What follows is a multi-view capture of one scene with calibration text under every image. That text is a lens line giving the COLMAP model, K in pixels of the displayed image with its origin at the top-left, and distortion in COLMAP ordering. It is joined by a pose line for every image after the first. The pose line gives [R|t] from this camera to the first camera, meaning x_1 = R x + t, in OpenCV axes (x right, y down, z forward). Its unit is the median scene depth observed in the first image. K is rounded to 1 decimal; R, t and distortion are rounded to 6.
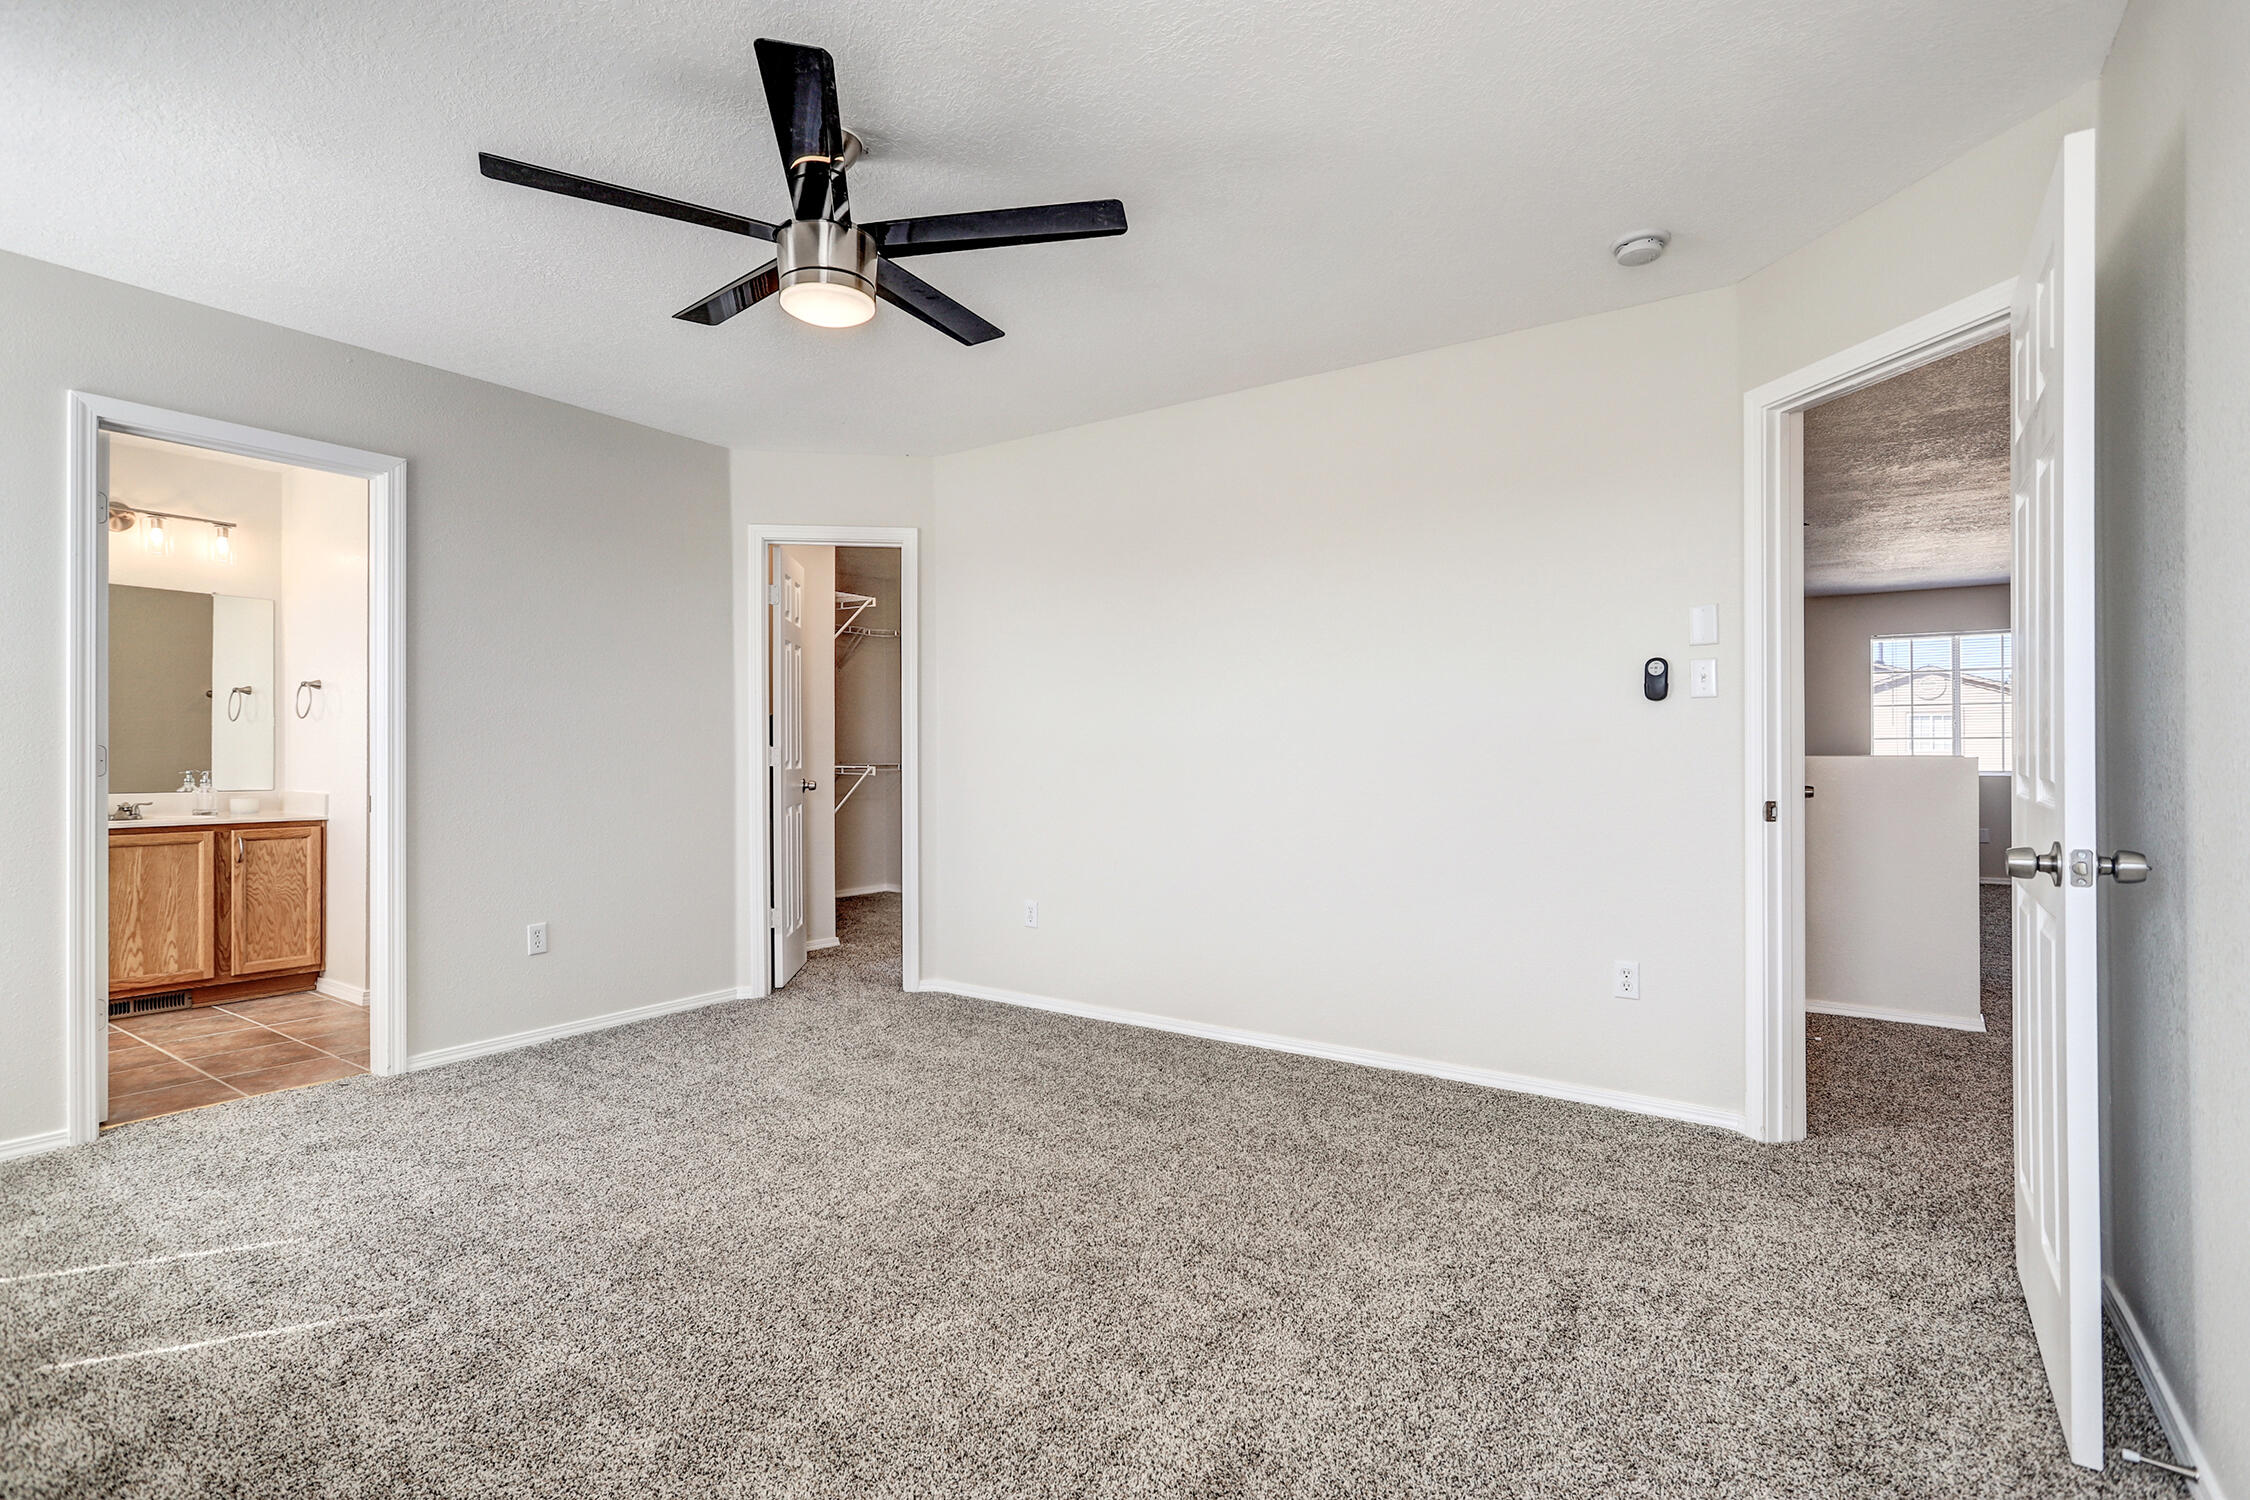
lens RADIAL K [[1074.0, 0, 1129.7], [0, 1074.0, 748.6], [0, 0, 1]] dist [-0.008634, 0.003793]
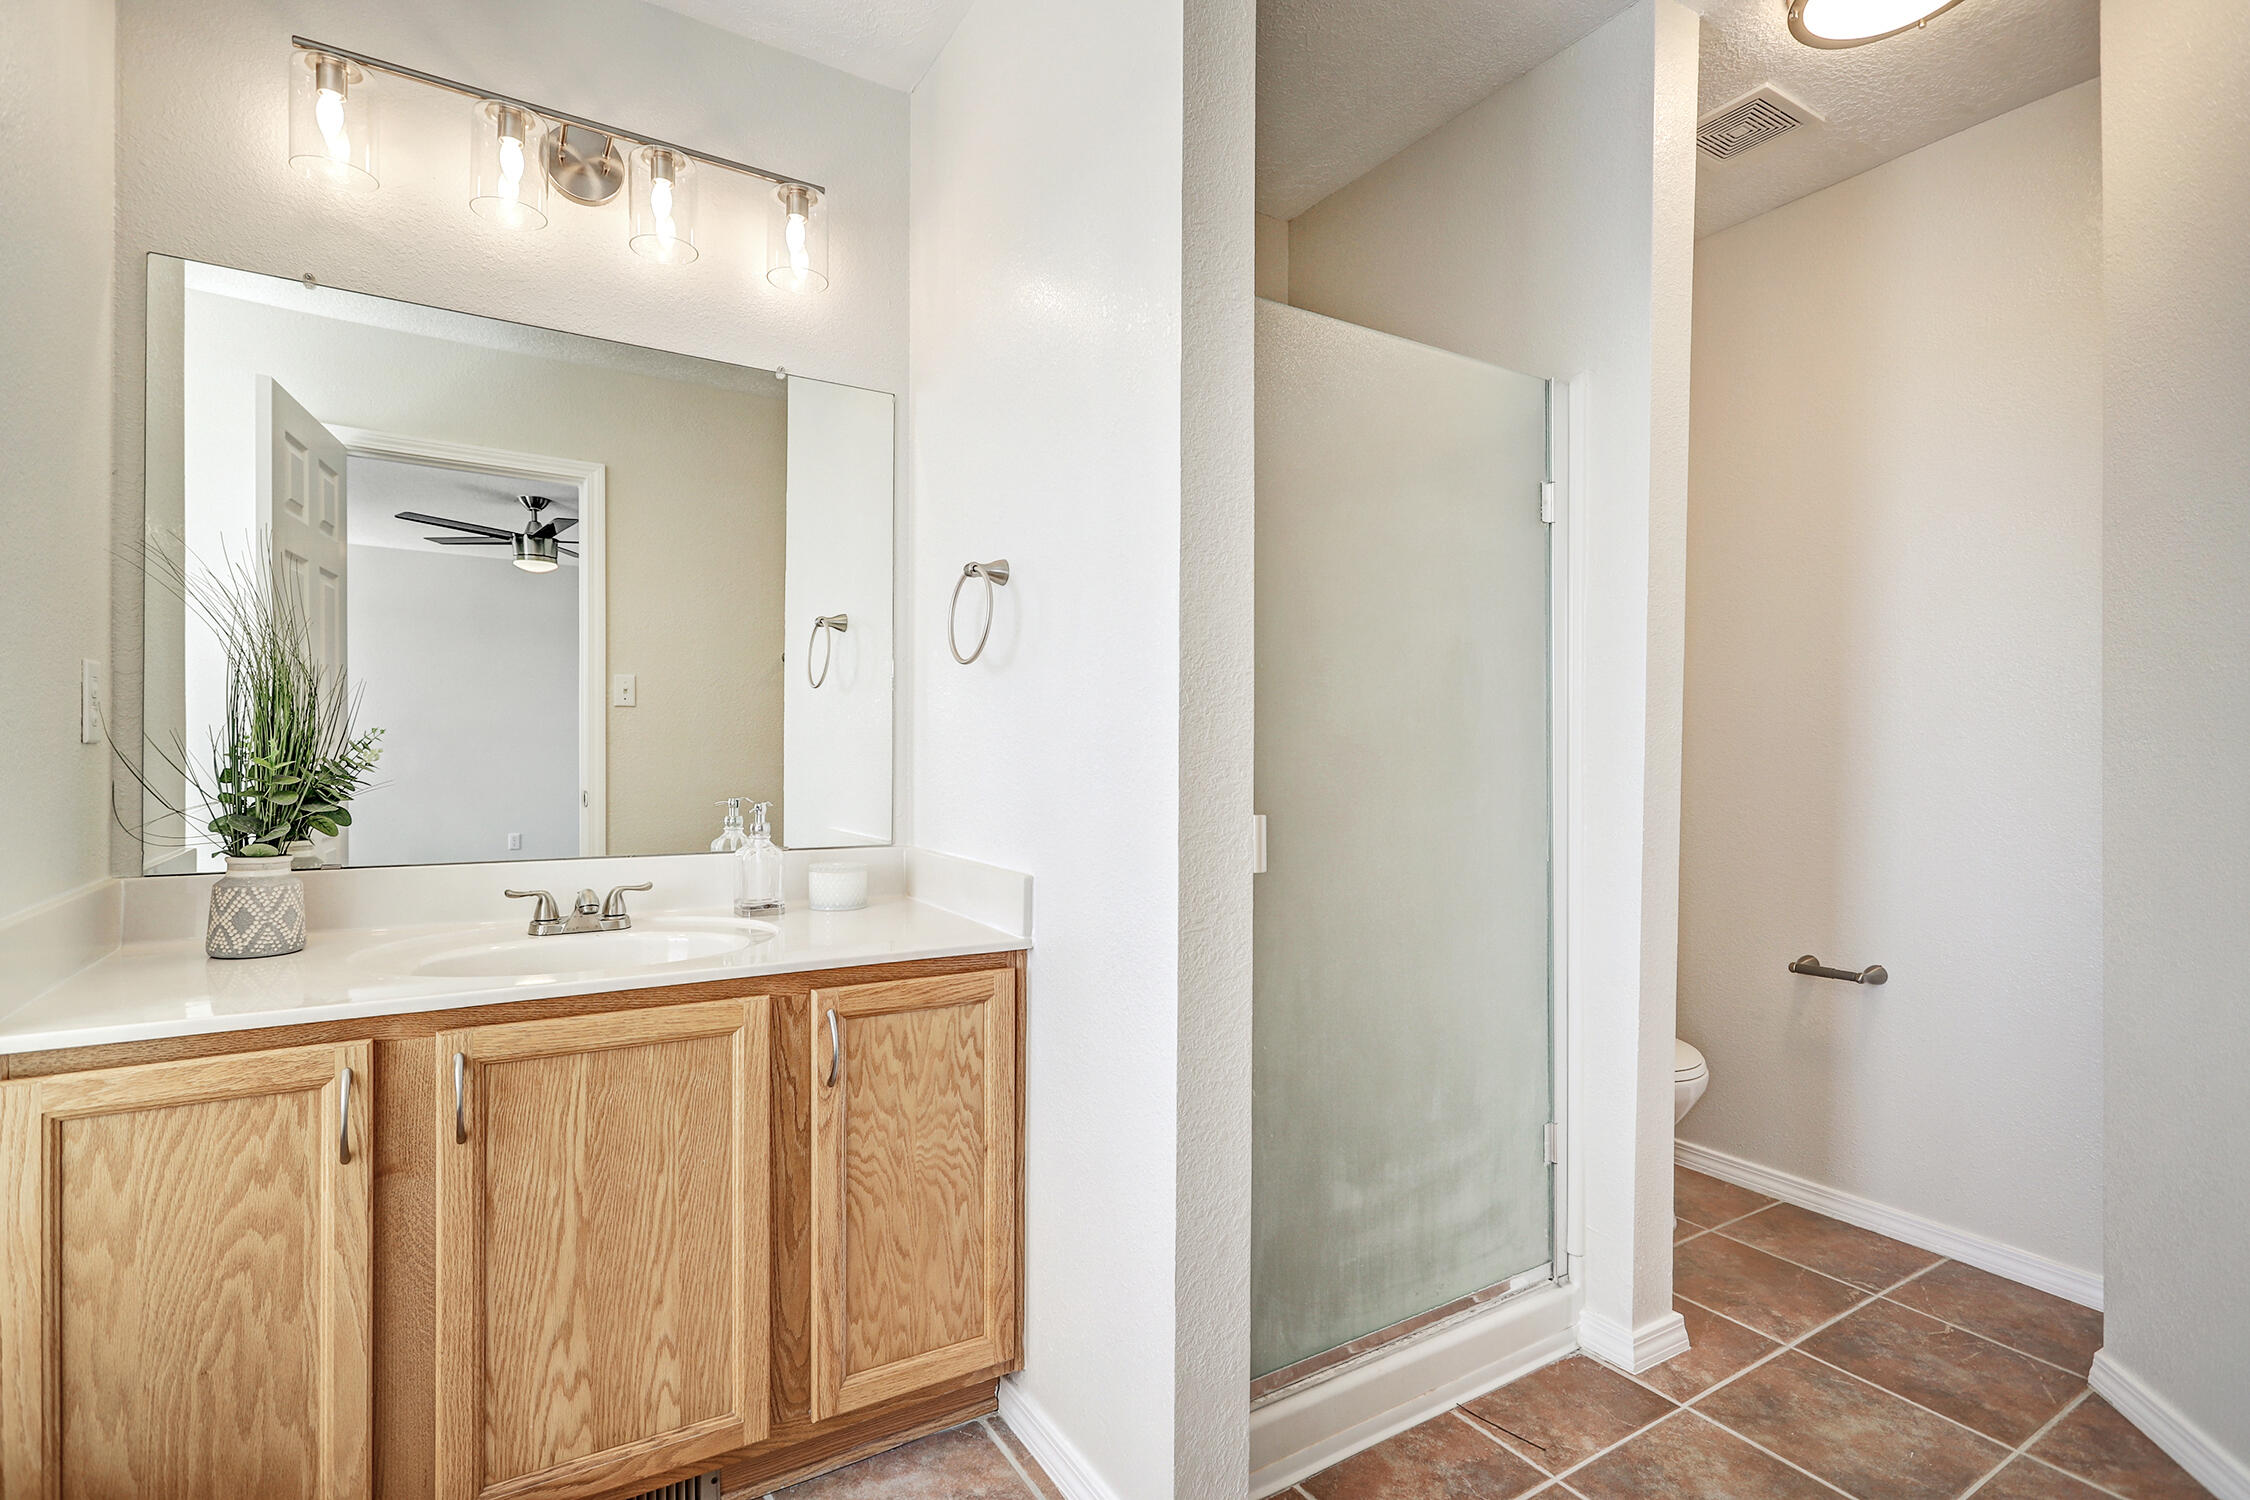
lens RADIAL K [[1074.0, 0, 1118.3], [0, 1074.0, 753.2], [0, 0, 1]] dist [-0.008634, 0.003793]
pose [[0.911720, 0.004191, -0.410792, -0.599840], [-0.003005, 0.999989, 0.003531, 0.000512], [0.410802, -0.001985, 0.911722, 0.715477]]
